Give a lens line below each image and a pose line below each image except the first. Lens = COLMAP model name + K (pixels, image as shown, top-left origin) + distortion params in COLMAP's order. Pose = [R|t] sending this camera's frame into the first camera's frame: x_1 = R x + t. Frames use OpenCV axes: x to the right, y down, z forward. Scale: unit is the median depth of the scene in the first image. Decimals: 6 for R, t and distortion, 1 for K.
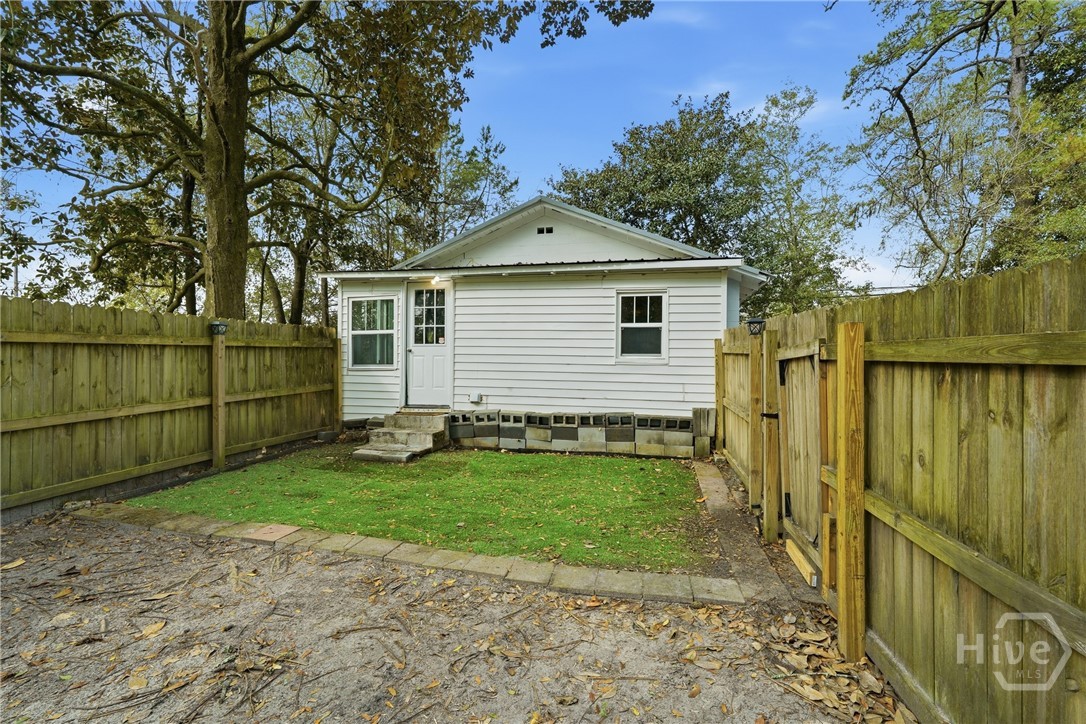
lens RADIAL K [[485.9, 0, 546.1], [0, 485.9, 369.1], [0, 0, 1]] dist [-0.007418, 0.002496]
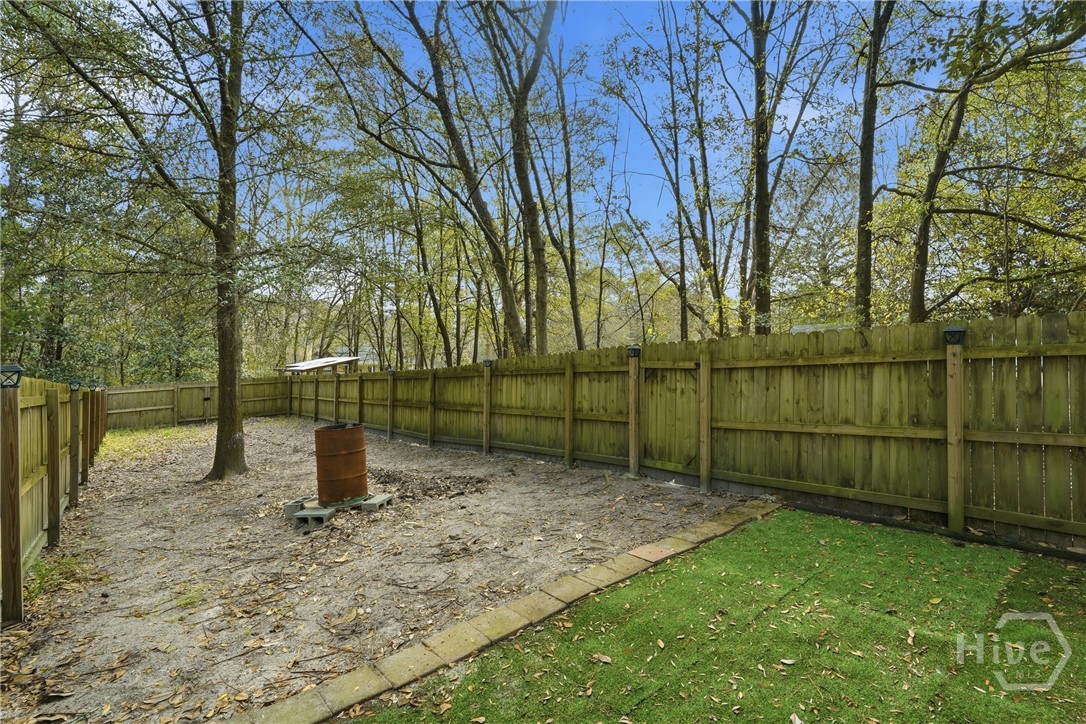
lens RADIAL K [[485.9, 0, 549.8], [0, 485.9, 361.5], [0, 0, 1]] dist [-0.007418, 0.002496]
pose [[-0.605911, -0.004761, -0.795518, 0.305159], [0.007615, 0.999902, -0.011784, -0.048190], [0.795496, -0.013198, -0.605815, 1.112823]]
